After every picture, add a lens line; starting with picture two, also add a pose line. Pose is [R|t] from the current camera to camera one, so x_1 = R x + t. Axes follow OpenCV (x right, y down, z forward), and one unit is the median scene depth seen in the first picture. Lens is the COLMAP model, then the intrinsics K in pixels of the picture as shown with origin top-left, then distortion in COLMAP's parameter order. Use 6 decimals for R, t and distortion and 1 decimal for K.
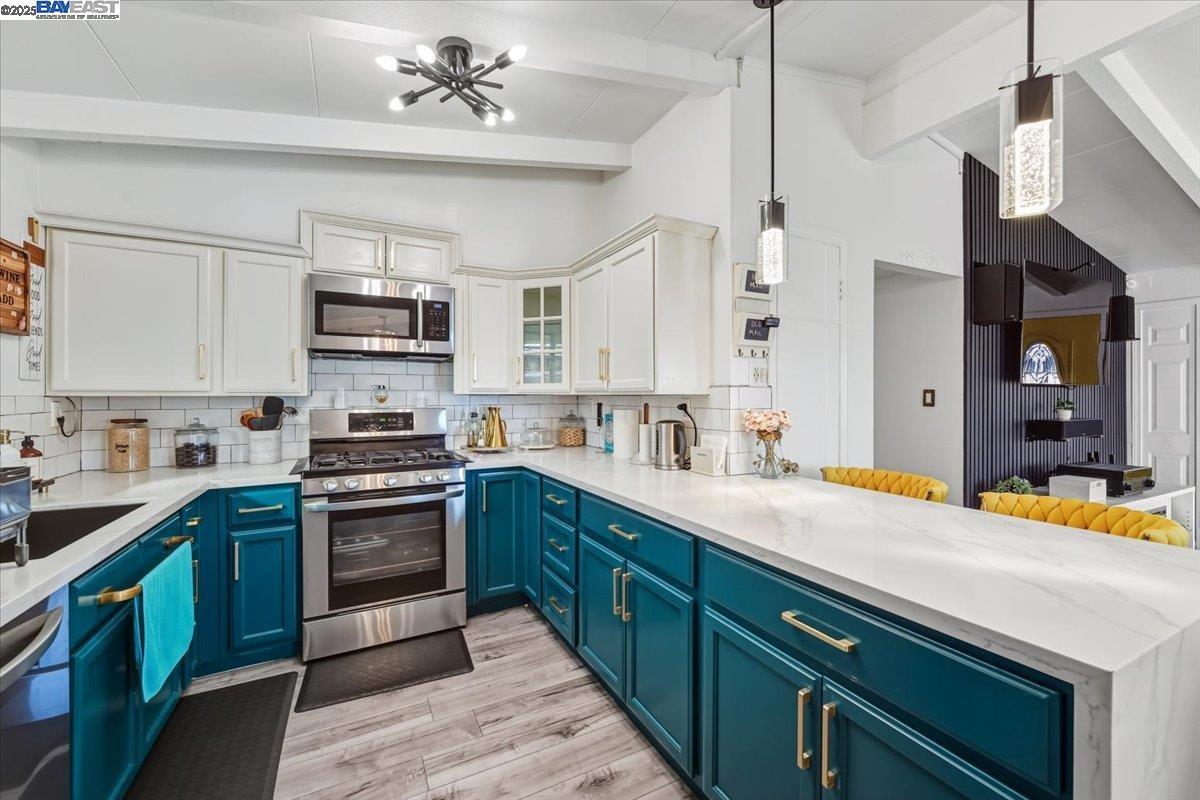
lens RADIAL K [[475.0, 0, 597.6], [0, 475.0, 395.4], [0, 0, 1]] dist [-0.005816, 0.000938]
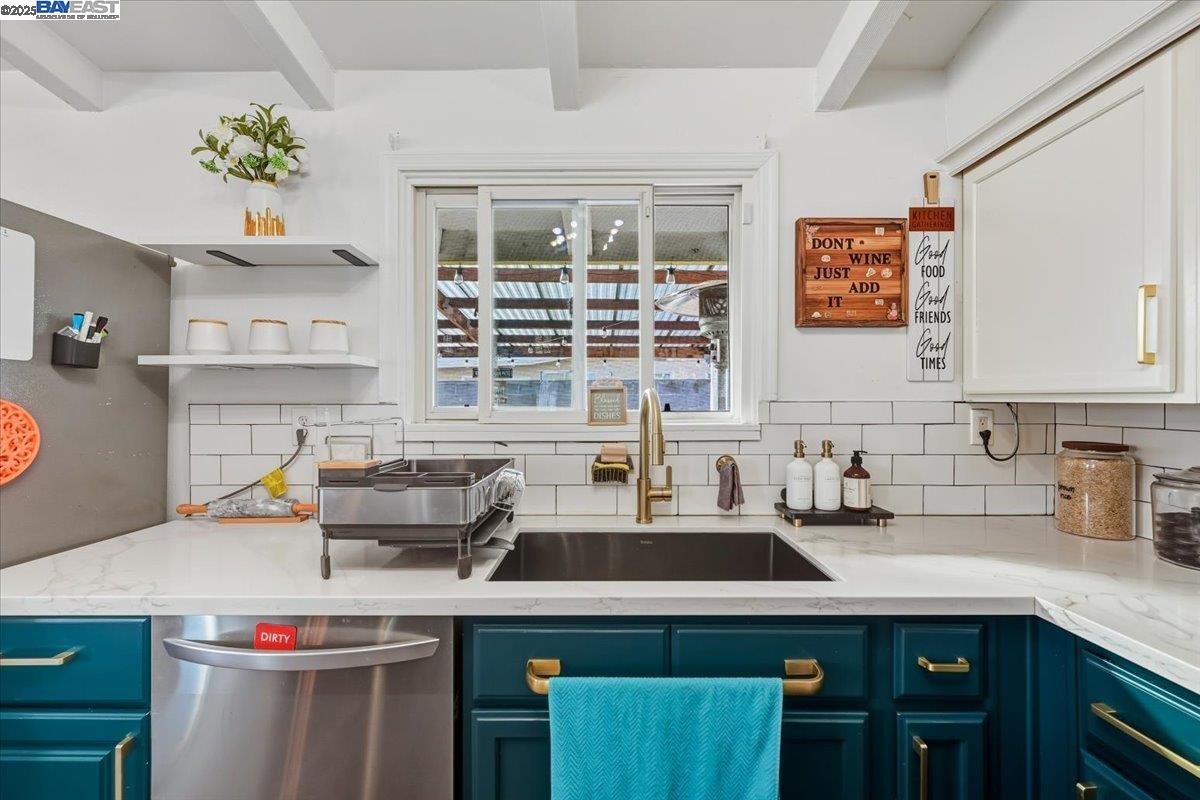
lens RADIAL K [[475.0, 0, 599.4], [0, 475.0, 397.4], [0, 0, 1]] dist [-0.005816, 0.000938]
pose [[-0.457410, -0.009727, -0.889203, -0.235304], [-0.000026, 0.999940, -0.010925, 0.002554], [0.889256, -0.004974, -0.457383, 0.808081]]
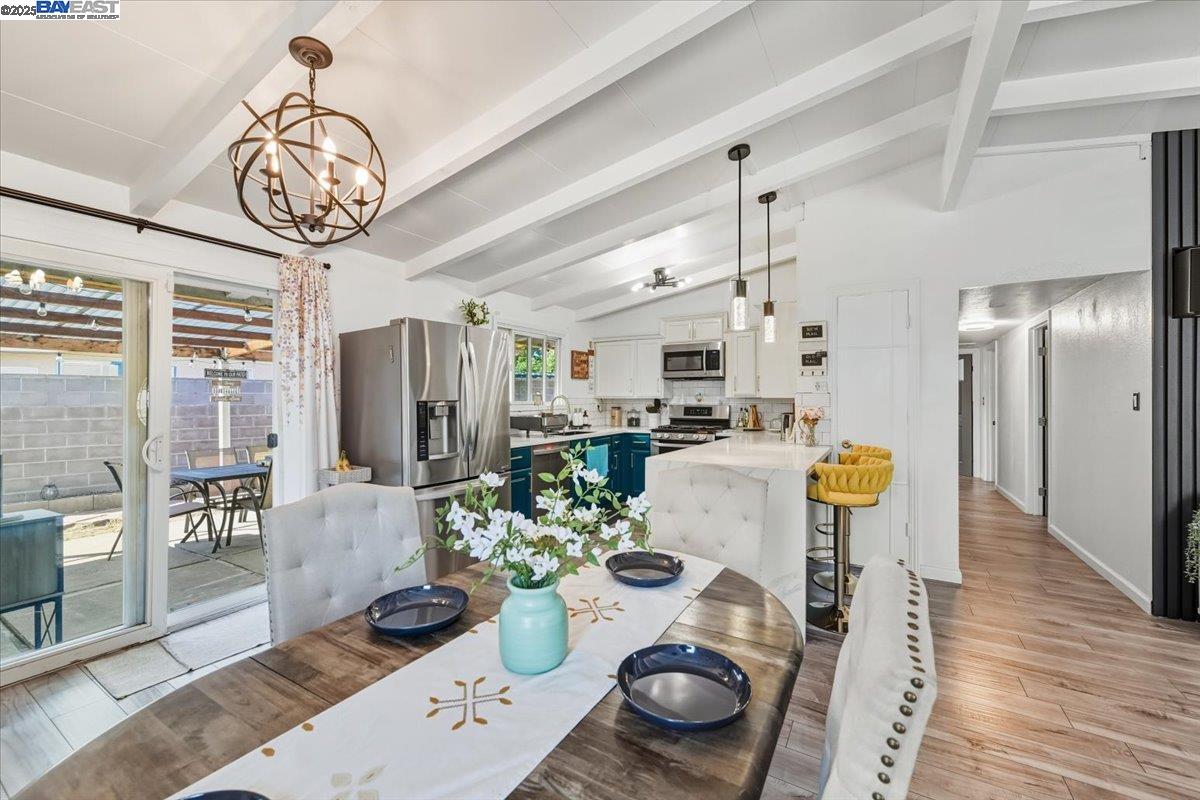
lens RADIAL K [[475.0, 0, 605.3], [0, 475.0, 395.5], [0, 0, 1]] dist [-0.005816, 0.000938]
pose [[0.528150, -0.002823, -0.849146, 1.395663], [0.004403, 0.999990, -0.000586, -0.014423], [0.849139, -0.003429, 0.528158, -0.525853]]
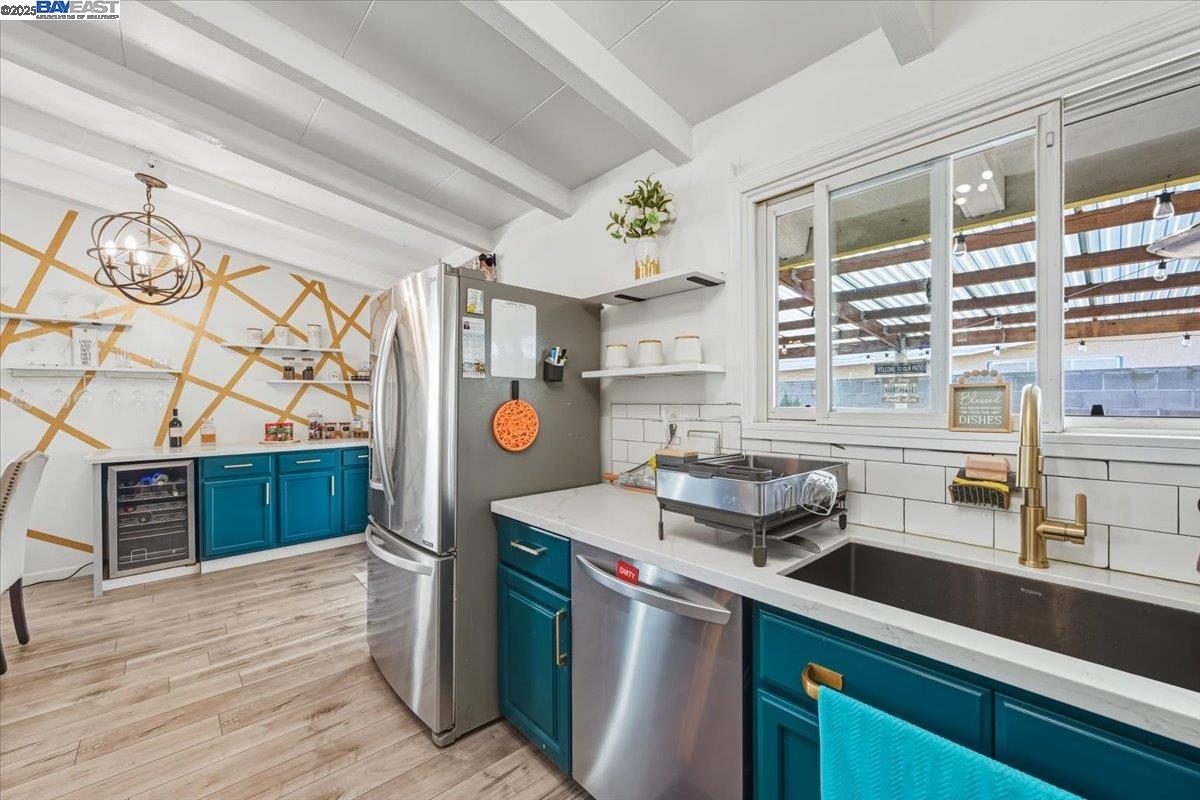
lens RADIAL K [[475.0, 0, 596.7], [0, 475.0, 400.8], [0, 0, 1]] dist [-0.005816, 0.000938]
pose [[-0.966595, -0.000585, -0.256307, -0.296079], [0.000077, 0.999997, -0.002571, 0.000922], [0.256308, -0.002505, -0.966592, 0.920139]]
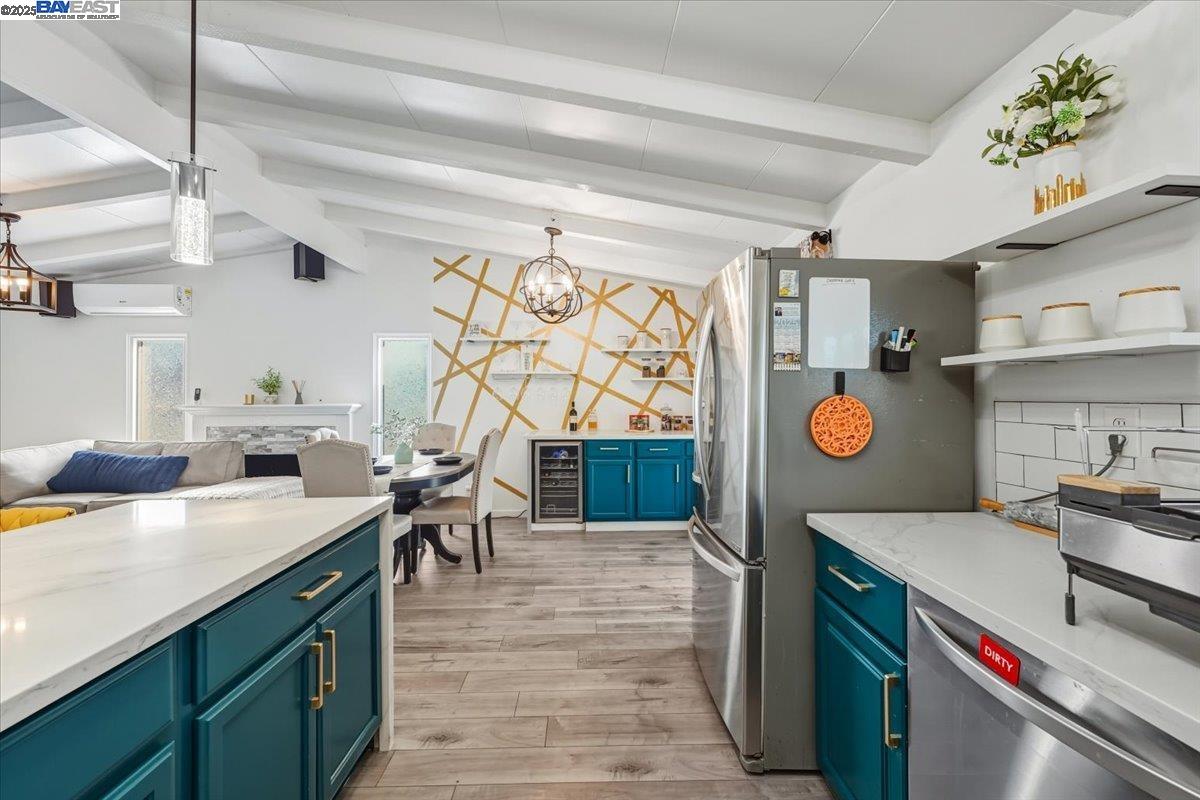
lens RADIAL K [[475.0, 0, 601.7], [0, 475.0, 392.0], [0, 0, 1]] dist [-0.005816, 0.000938]
pose [[-0.903549, -0.002163, 0.428479, -0.359468], [-0.007243, 0.999921, -0.010227, 0.002407], [-0.428423, -0.012344, -0.903494, 0.844449]]
